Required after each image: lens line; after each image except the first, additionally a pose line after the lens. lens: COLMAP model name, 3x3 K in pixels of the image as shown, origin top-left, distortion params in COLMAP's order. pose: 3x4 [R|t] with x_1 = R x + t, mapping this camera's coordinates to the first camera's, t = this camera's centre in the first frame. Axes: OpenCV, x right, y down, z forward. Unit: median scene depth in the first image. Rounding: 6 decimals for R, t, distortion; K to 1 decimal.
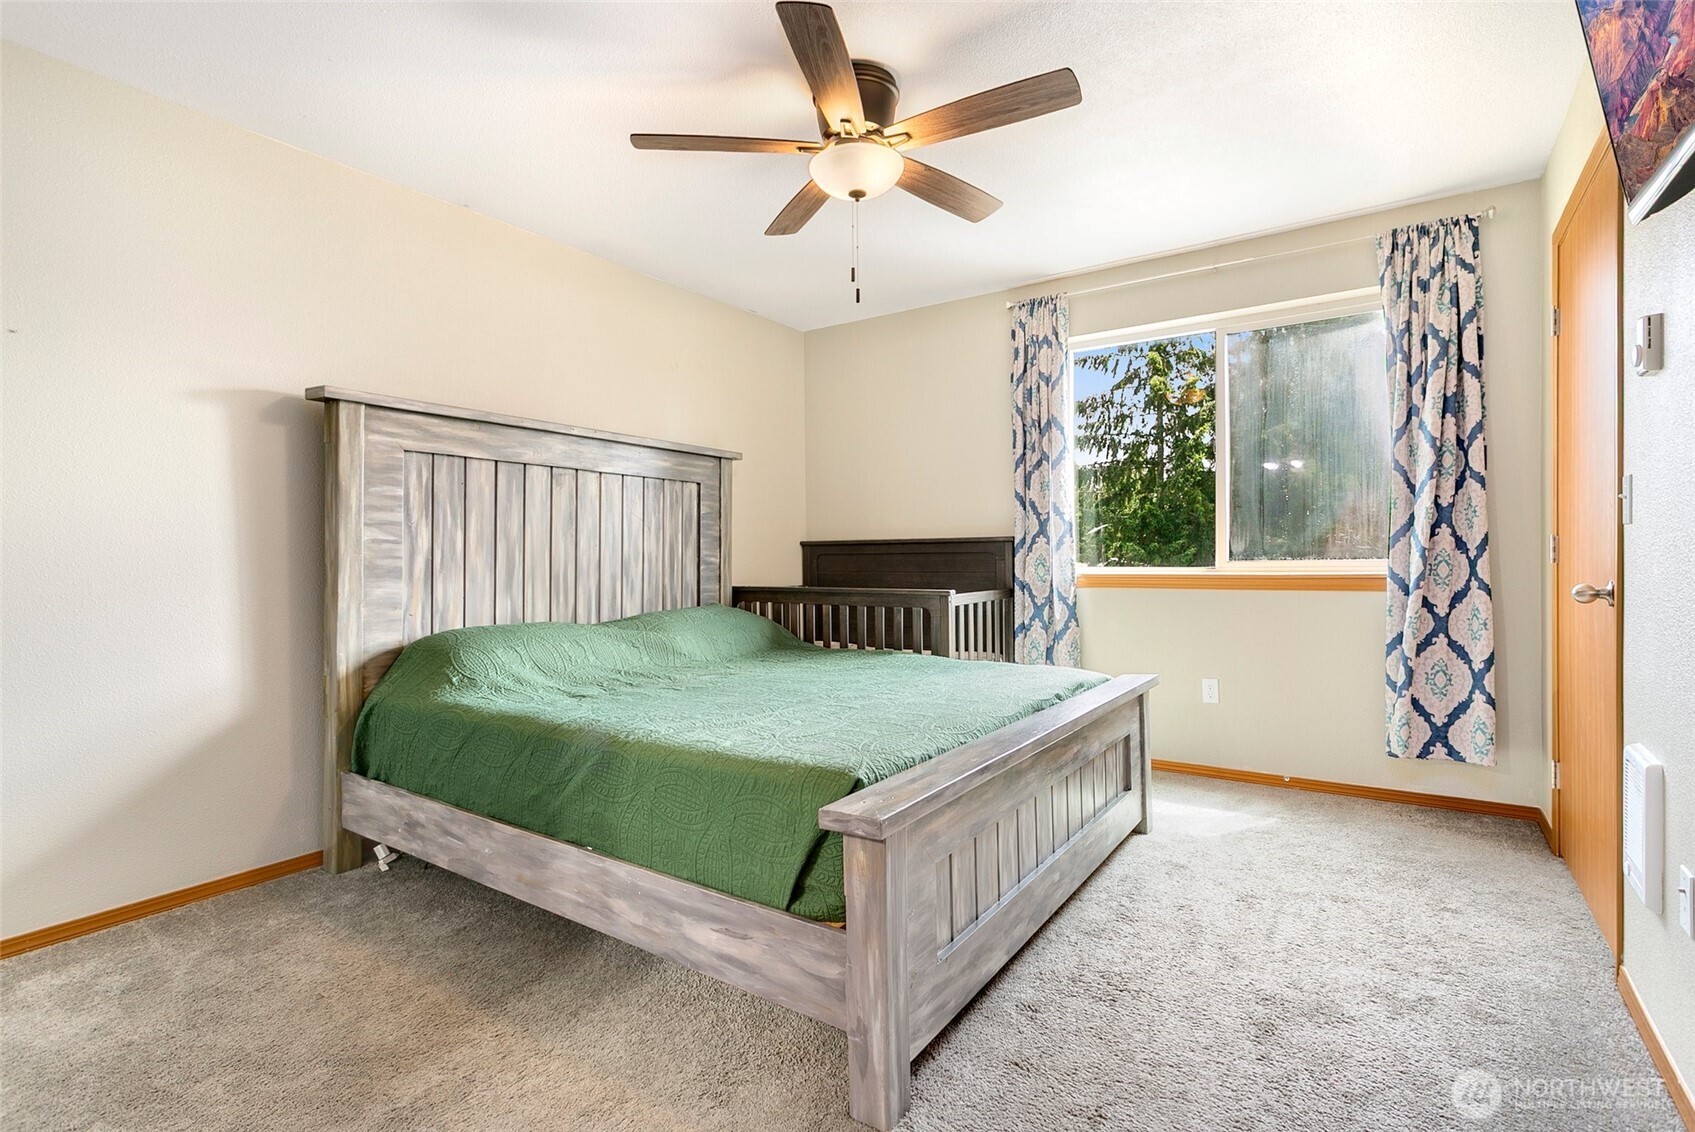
lens RADIAL K [[806.1, 0, 846.6], [0, 806.1, 577.2], [0, 0, 1]] dist [0.004127, 0.000602]
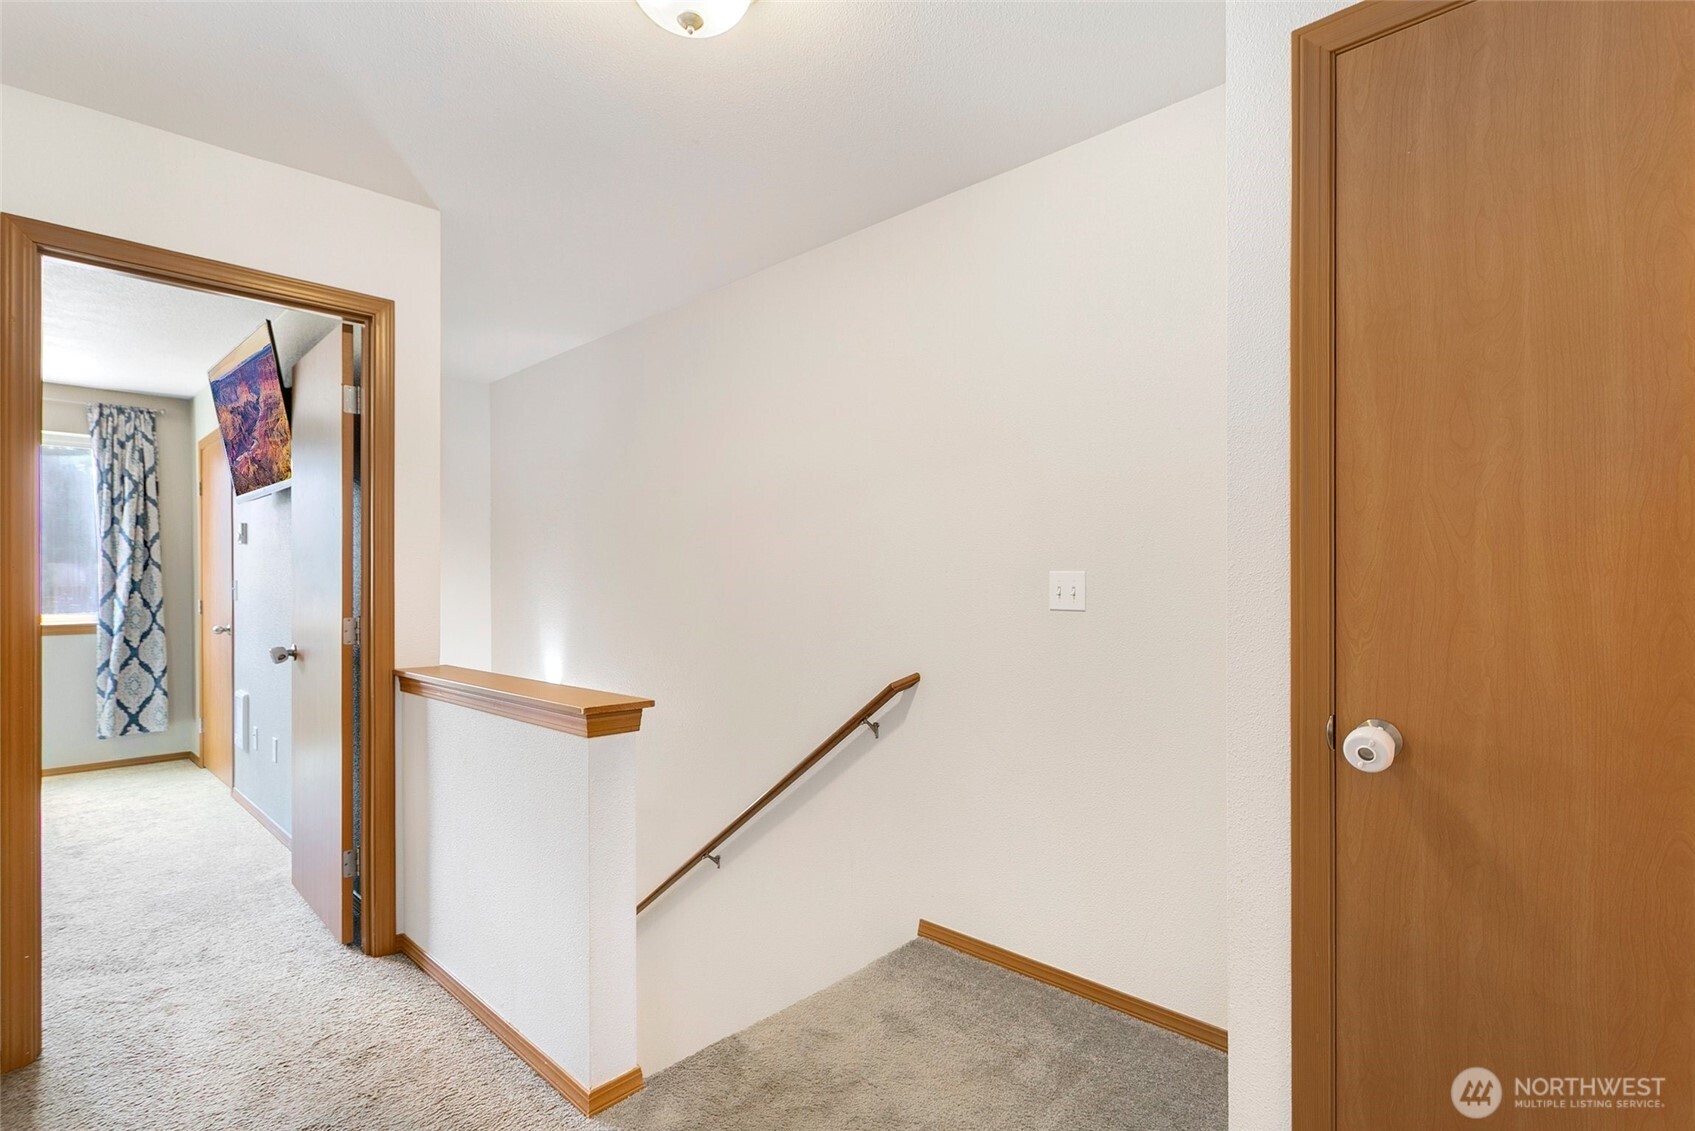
lens RADIAL K [[821.8, 0, 839.8], [0, 821.8, 563.7], [0, 0, 1]] dist [0.001102, 0.000424]
pose [[0.163774, 0.025956, 0.986156, -0.694316], [0.029434, 0.999080, -0.031184, -0.027535], [-0.986059, 0.034133, 0.162859, -0.705929]]
